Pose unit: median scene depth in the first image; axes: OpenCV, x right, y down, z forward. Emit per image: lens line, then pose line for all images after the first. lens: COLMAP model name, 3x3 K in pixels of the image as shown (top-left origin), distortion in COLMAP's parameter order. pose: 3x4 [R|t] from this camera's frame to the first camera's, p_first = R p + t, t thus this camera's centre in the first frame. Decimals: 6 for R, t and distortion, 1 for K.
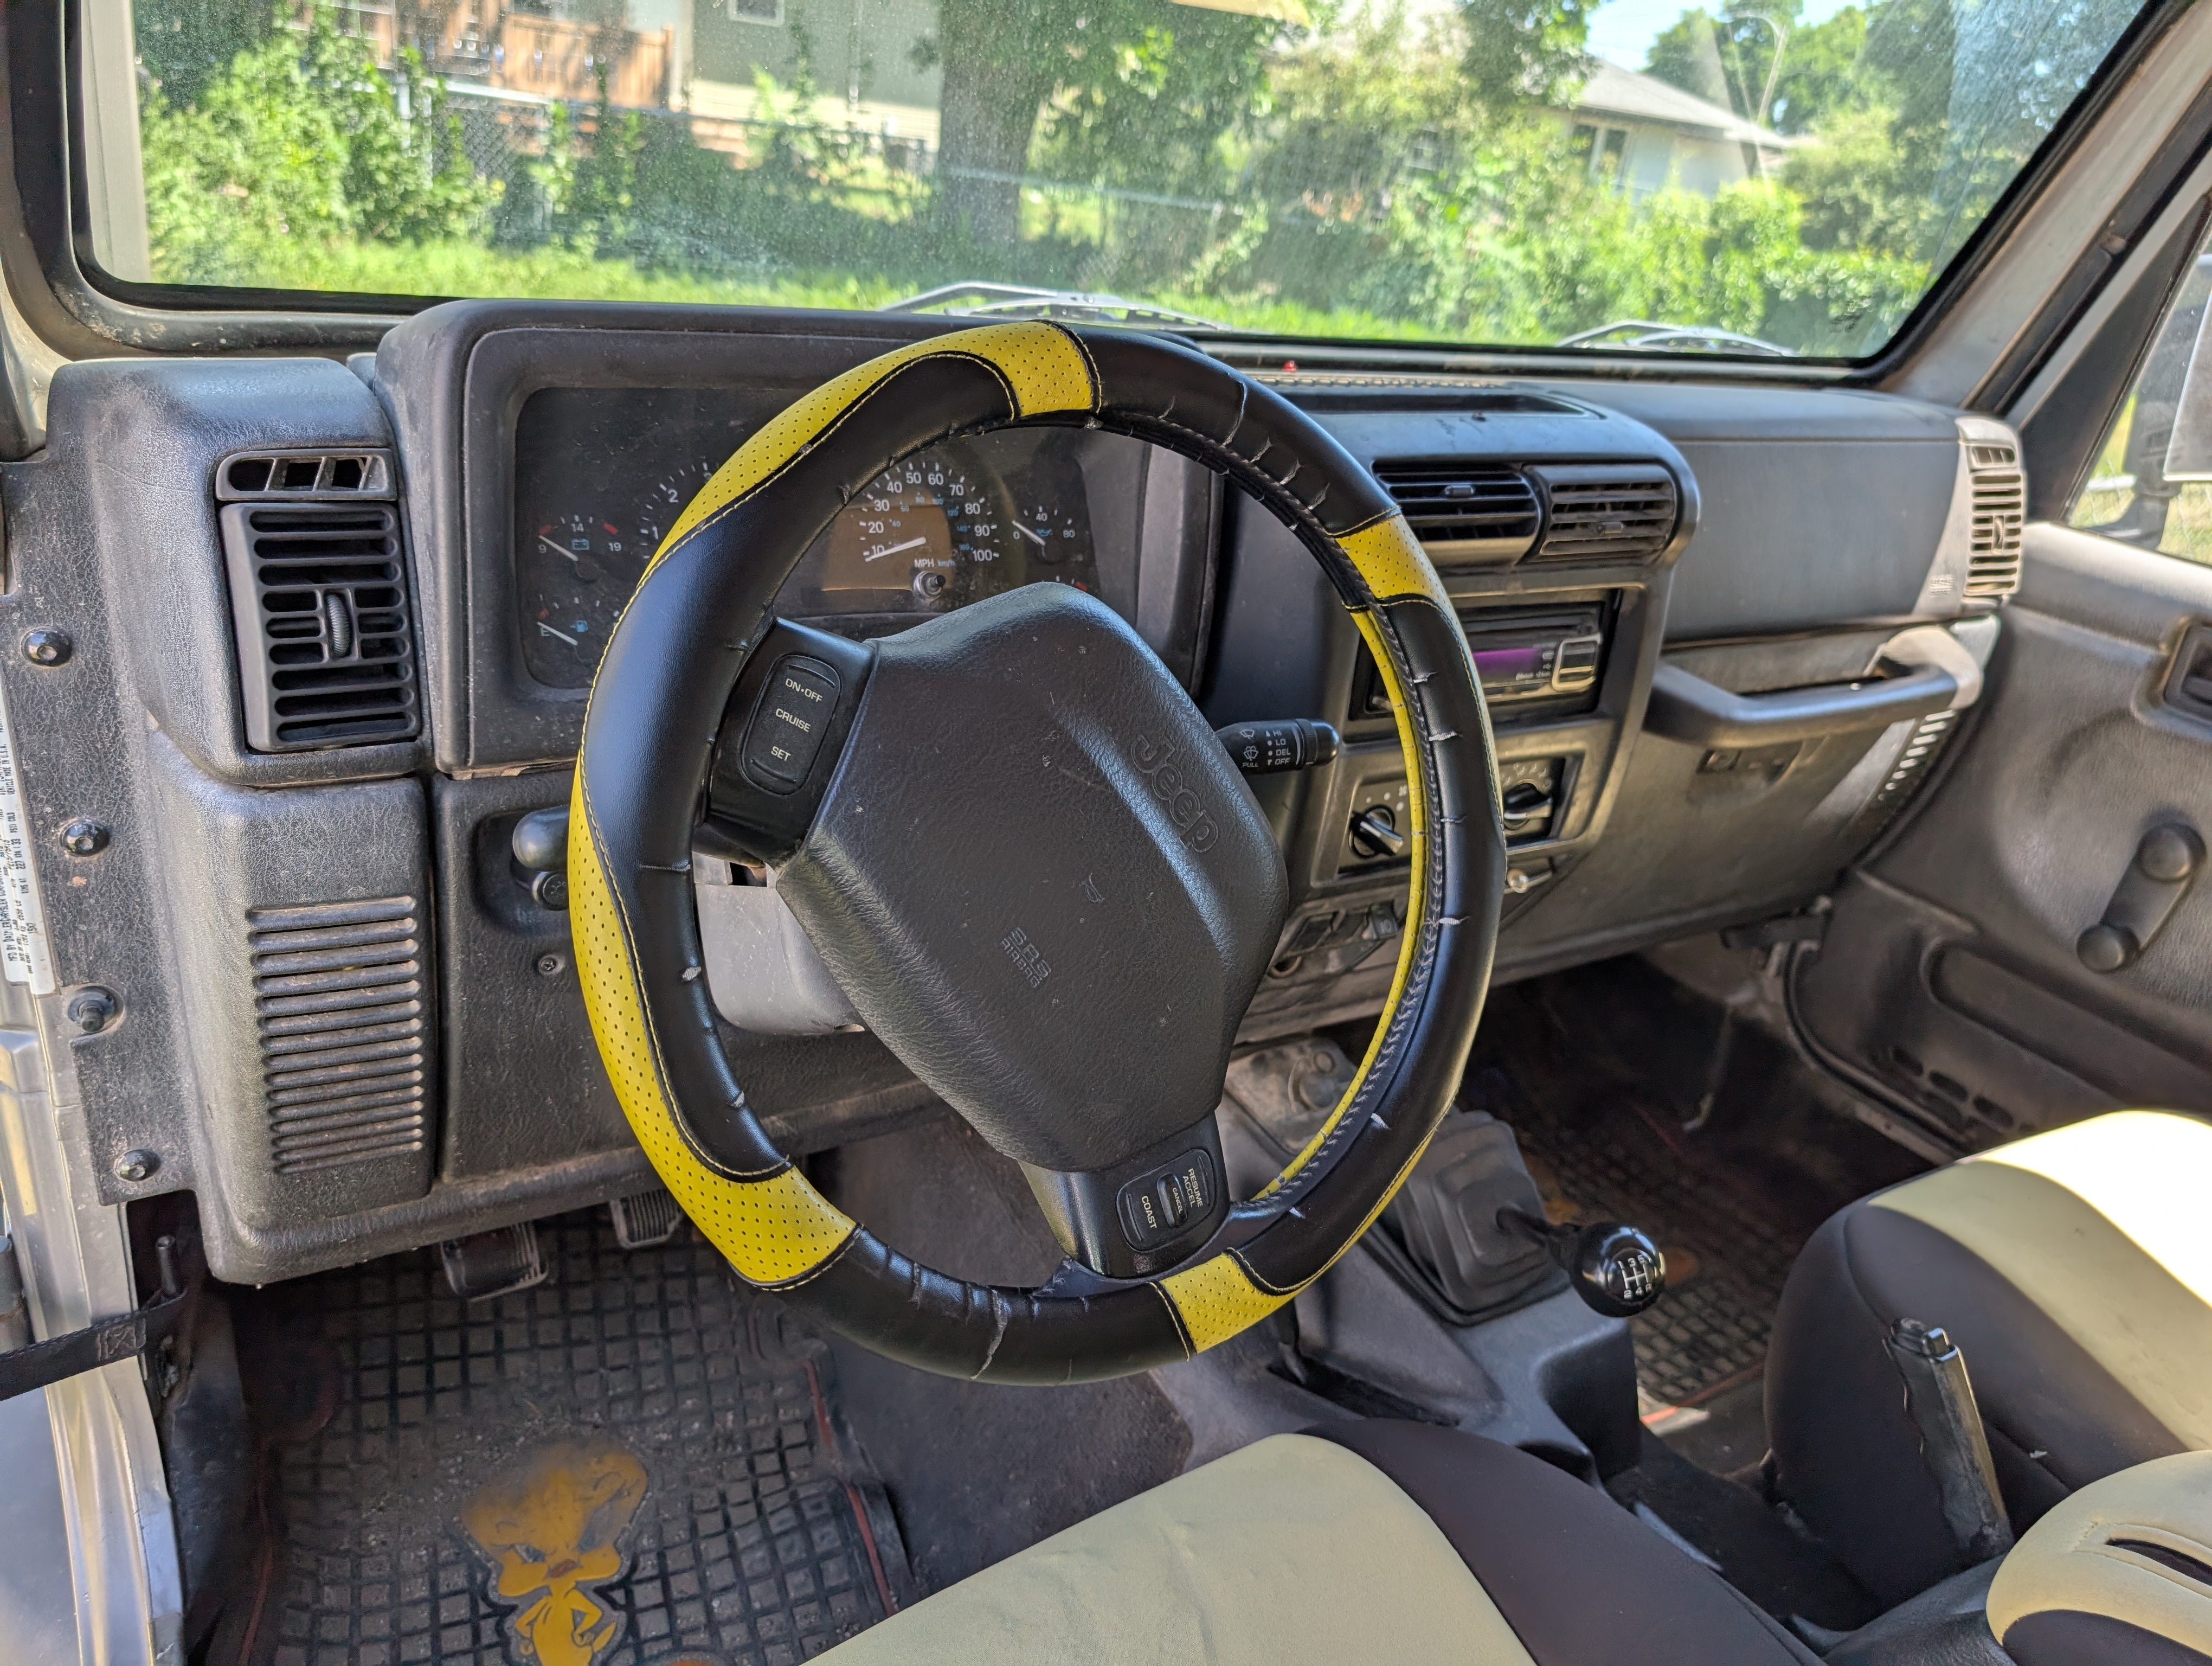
lens RADIAL K [[1625.9, 0, 1112.4], [0, 1625.9, 830.7], [0, 0, 1]] dist [-0.002034, 0.004245]
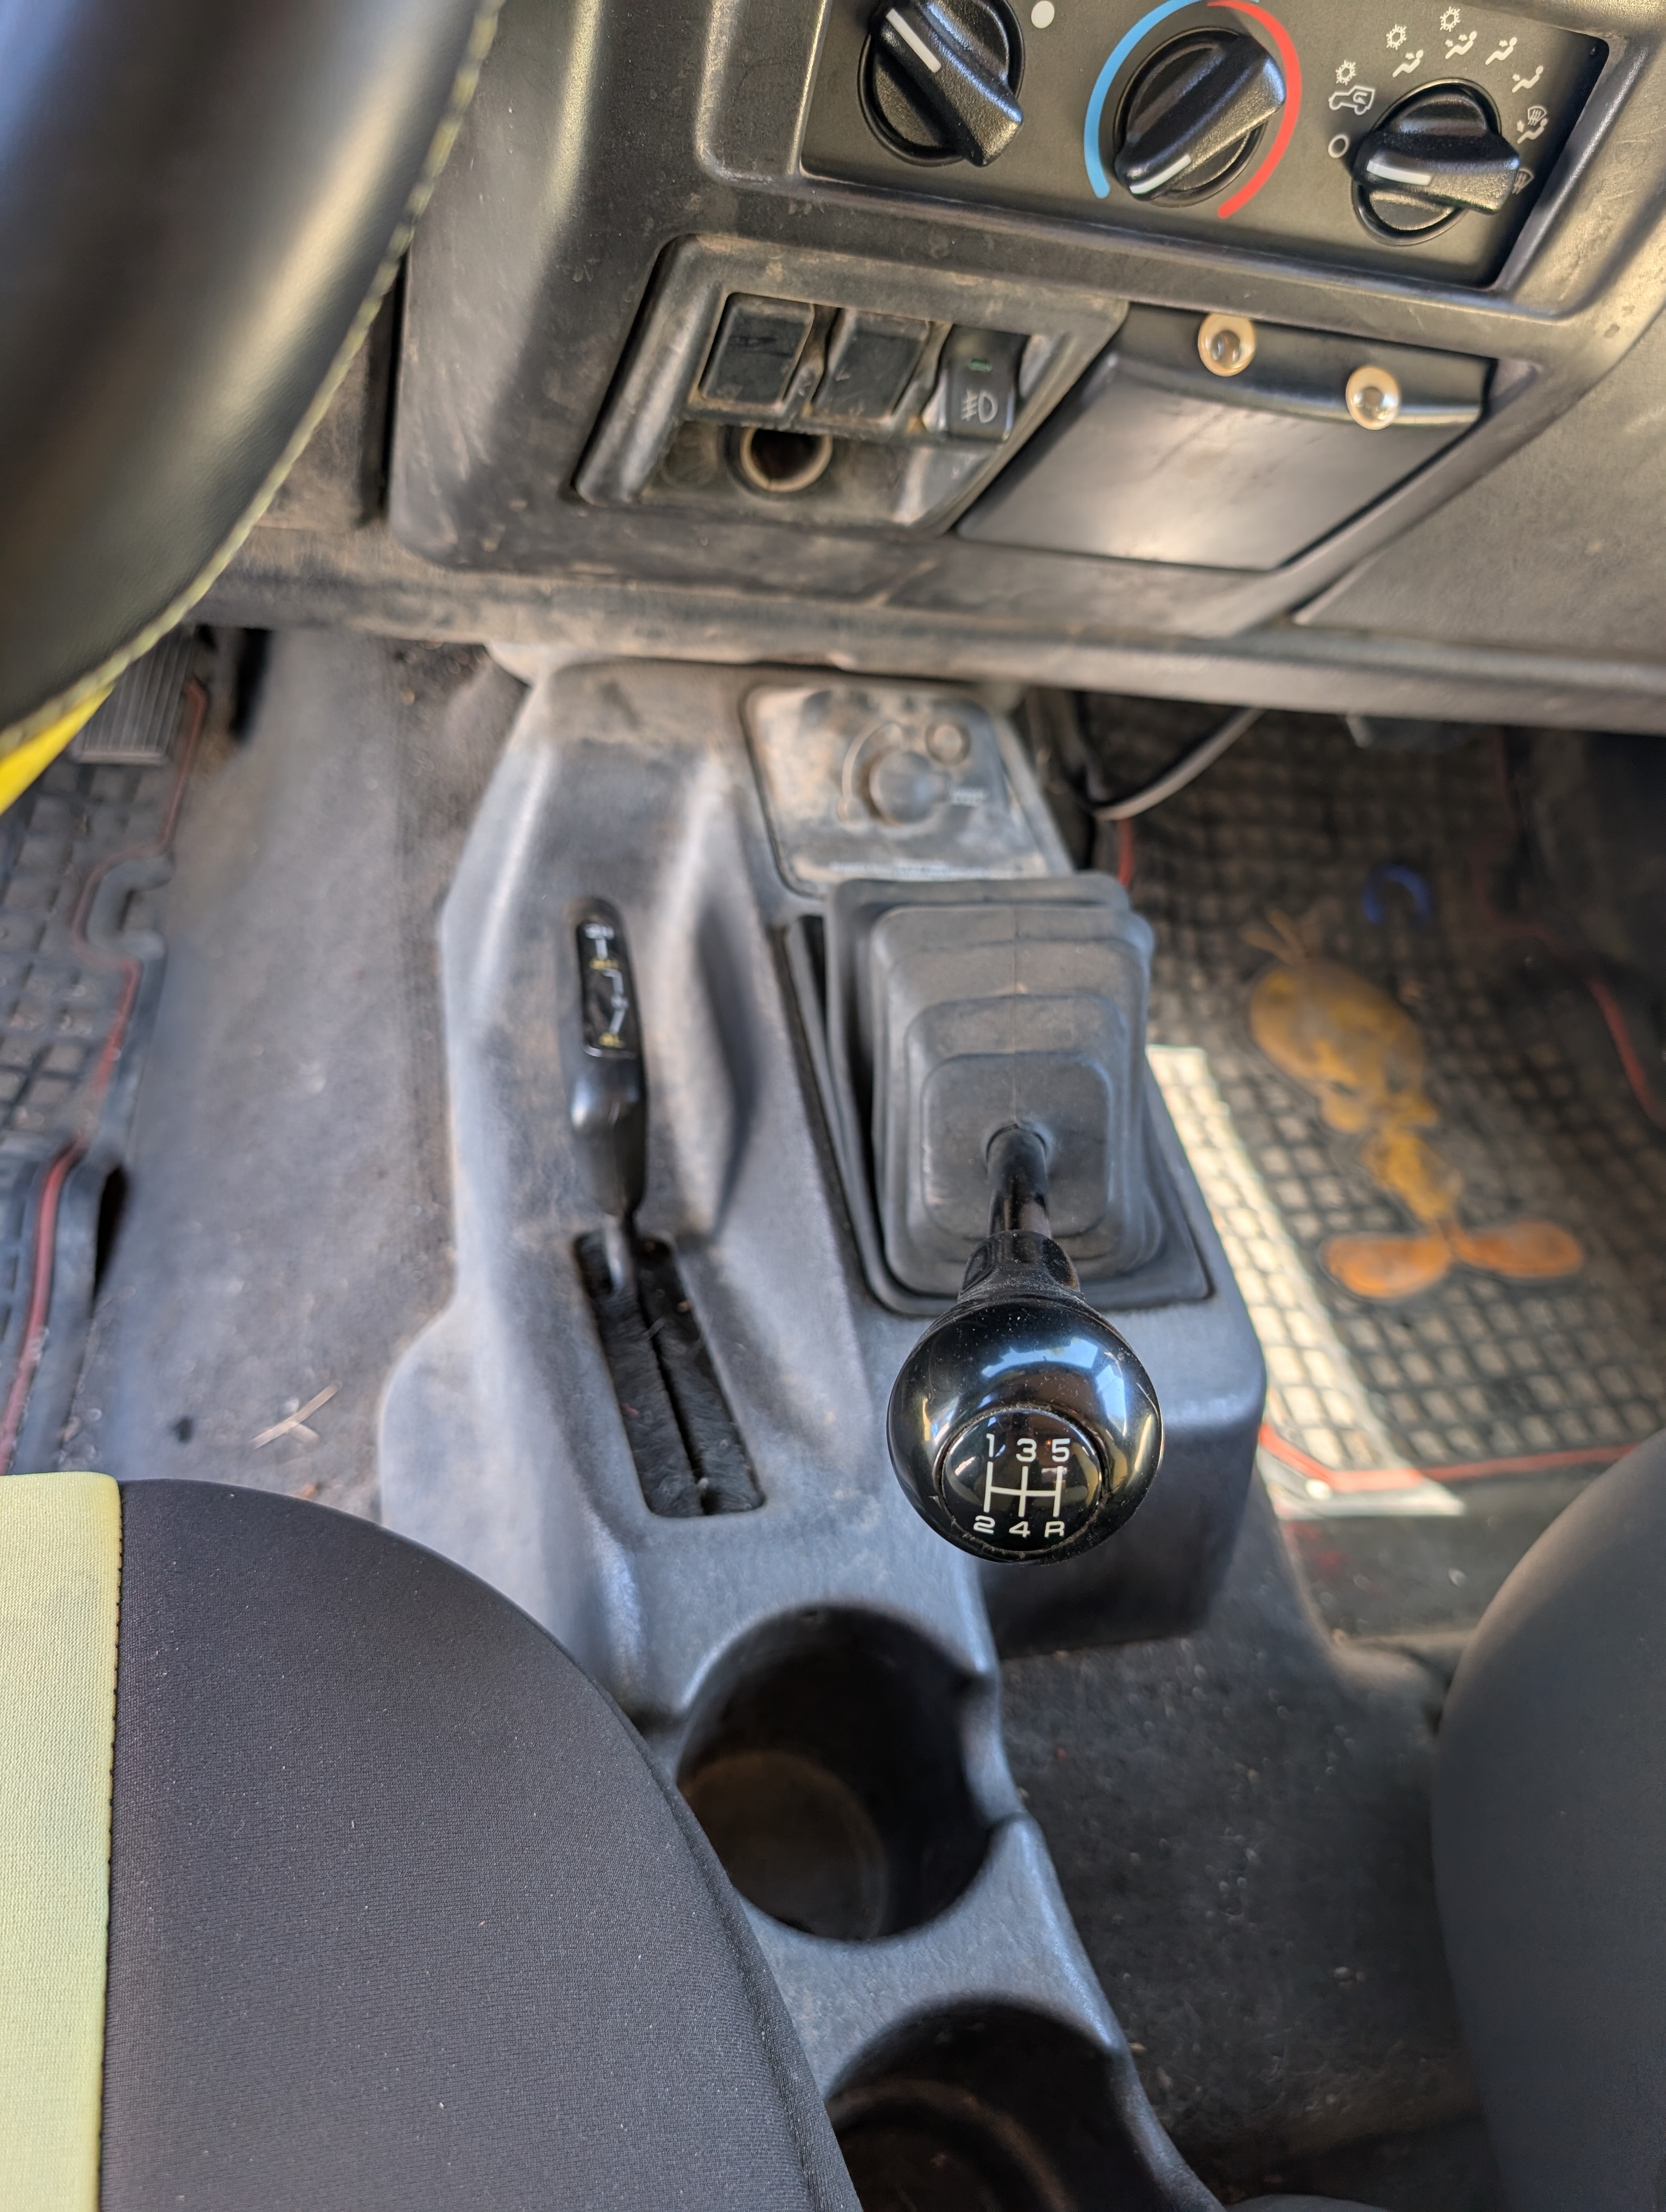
lens RADIAL K [[1625.9, 0, 831.8], [0, 1625.9, 1094.3], [0, 0, 1]] dist [-0.002034, 0.004245]
pose [[0.933997, 0.323858, -0.150885, 0.246224], [-0.249128, 0.893048, 0.374700, 0.068315], [0.256097, -0.312379, 0.914786, 0.564488]]
